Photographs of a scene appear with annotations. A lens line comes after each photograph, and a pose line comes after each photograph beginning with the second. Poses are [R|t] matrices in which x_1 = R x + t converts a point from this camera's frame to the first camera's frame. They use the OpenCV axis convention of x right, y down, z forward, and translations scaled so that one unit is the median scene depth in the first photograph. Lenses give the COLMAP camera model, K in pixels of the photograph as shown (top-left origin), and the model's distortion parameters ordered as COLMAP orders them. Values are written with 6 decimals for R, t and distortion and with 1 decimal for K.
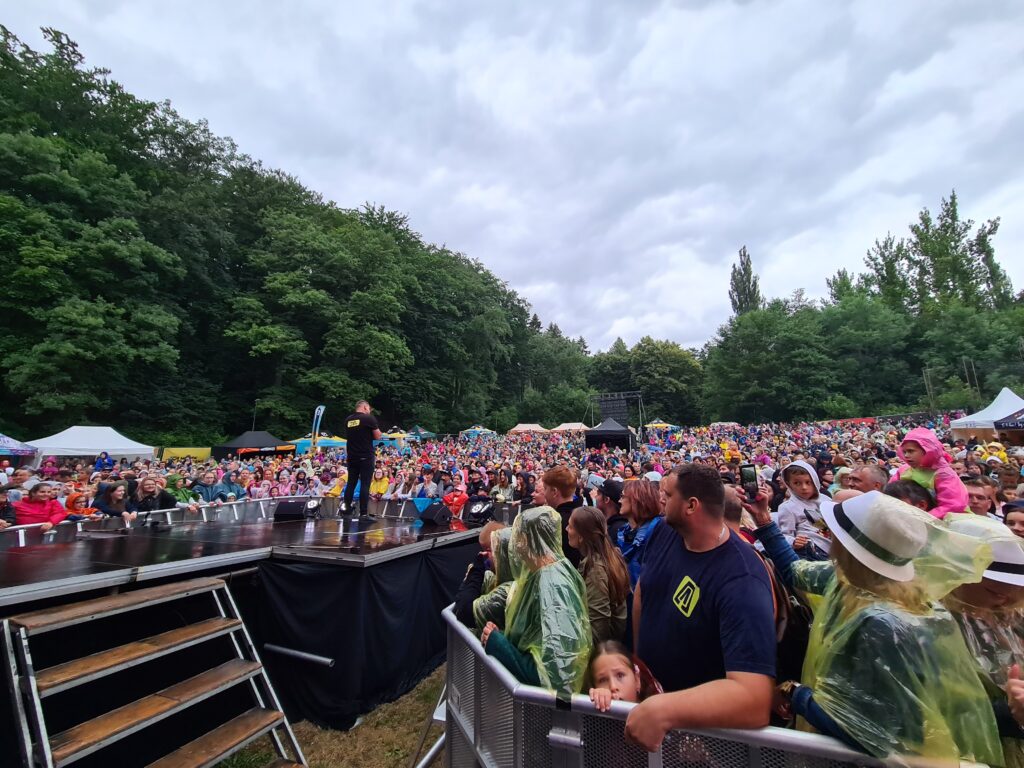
lens RADIAL K [[413.6, 0, 520.7], [0, 413.6, 385.6], [0, 0, 1]] dist [0.003457, -0.002973]
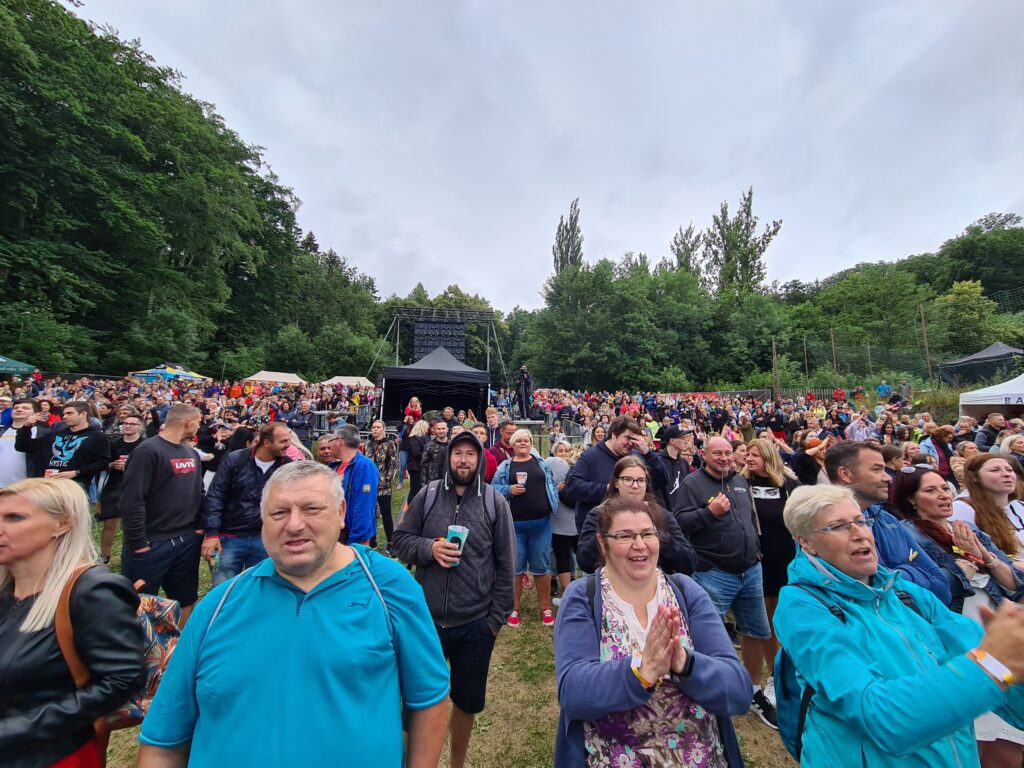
lens RADIAL K [[413.6, 0, 518.0], [0, 413.6, 383.4], [0, 0, 1]] dist [0.003457, -0.002973]
pose [[0.870120, 0.080209, 0.486269, 0.039877], [-0.114233, 0.992621, 0.040676, 0.052057], [-0.479418, -0.090941, 0.872862, 0.318771]]
